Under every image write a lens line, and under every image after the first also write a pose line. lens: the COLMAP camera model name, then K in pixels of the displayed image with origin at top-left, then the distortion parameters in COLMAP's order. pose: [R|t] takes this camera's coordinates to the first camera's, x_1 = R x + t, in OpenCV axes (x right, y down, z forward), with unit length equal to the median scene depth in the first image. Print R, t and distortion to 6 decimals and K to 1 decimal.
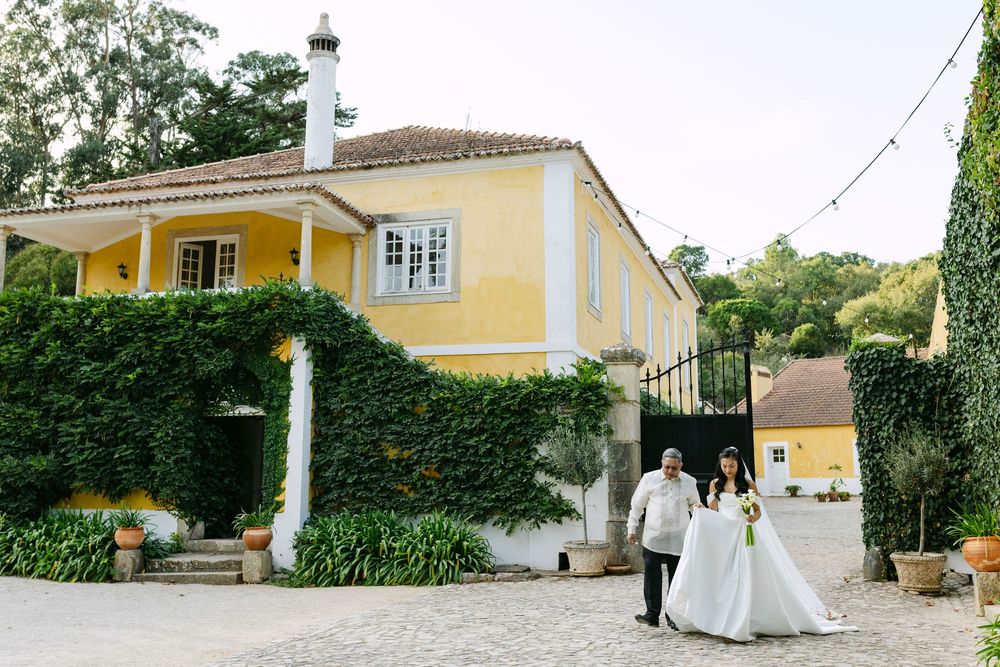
lens RADIAL K [[967.0, 0, 499.9], [0, 967.0, 332.1], [0, 0, 1]] dist [0.014008, 0.000000]
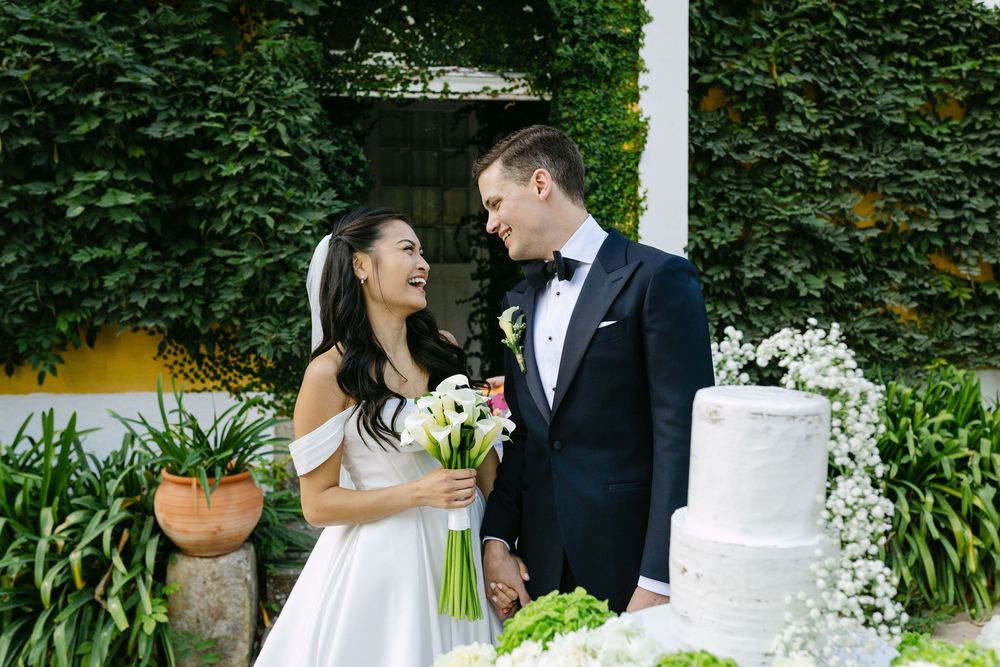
lens RADIAL K [[967.0, 0, 500.4], [0, 967.0, 334.3], [0, 0, 1]] dist [0.014008, 0.000000]
pose [[0.906159, -0.033751, 0.421589, -0.404645], [-0.051778, 0.980460, 0.189784, 0.104572], [-0.419756, -0.193804, 0.886705, 0.706509]]
